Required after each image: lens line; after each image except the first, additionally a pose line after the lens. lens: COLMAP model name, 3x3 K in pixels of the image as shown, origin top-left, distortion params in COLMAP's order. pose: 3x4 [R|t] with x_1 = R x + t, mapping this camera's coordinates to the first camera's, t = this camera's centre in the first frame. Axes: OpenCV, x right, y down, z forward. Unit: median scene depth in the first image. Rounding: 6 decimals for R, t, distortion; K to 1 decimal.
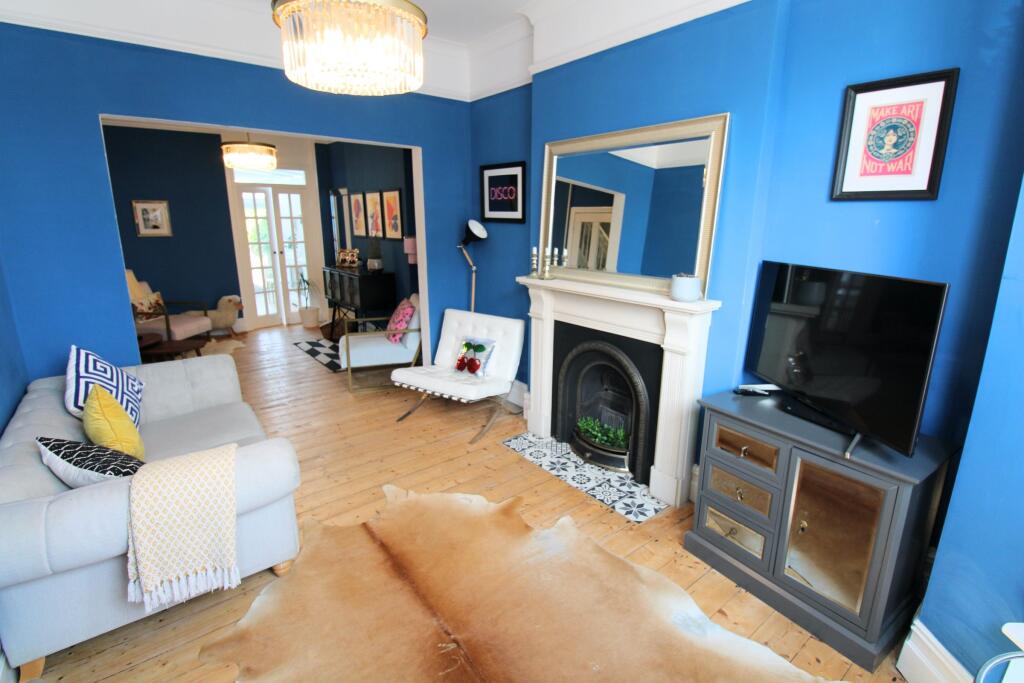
lens RADIAL K [[477.7, 0, 518.0], [0, 477.7, 326.3], [0, 0, 1]] dist [-0.007166, -0.006893]
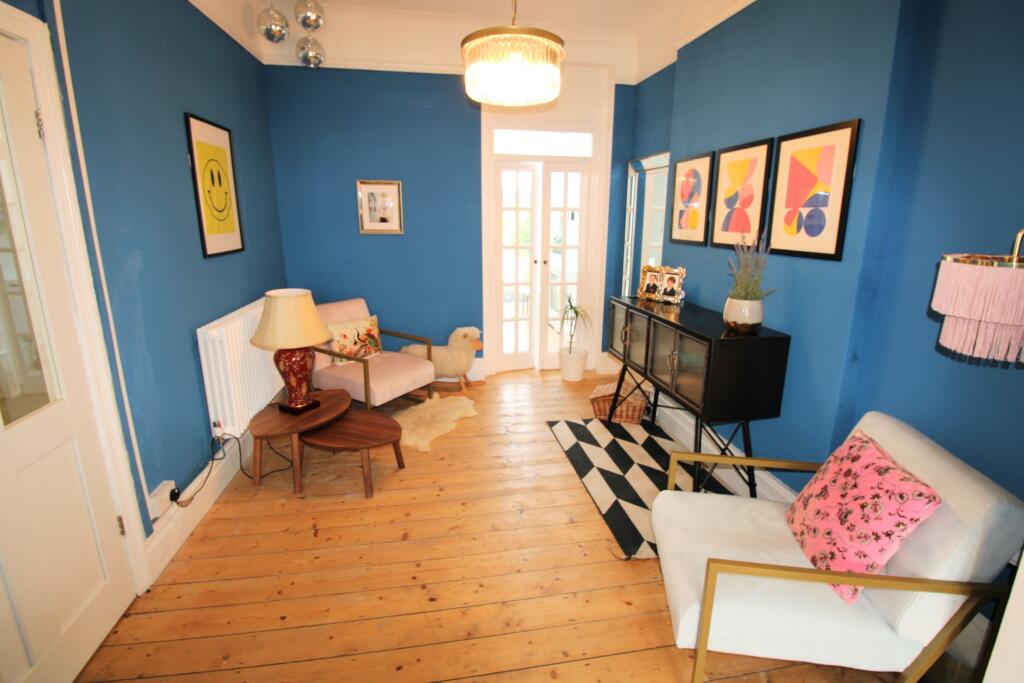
lens RADIAL K [[477.7, 0, 516.8], [0, 477.7, 337.3], [0, 0, 1]] dist [-0.007166, -0.006893]
pose [[0.873707, 0.121398, -0.471061, -0.249081], [-0.111990, 0.992546, 0.048075, -0.095572], [0.473385, 0.010751, 0.880790, 0.483443]]
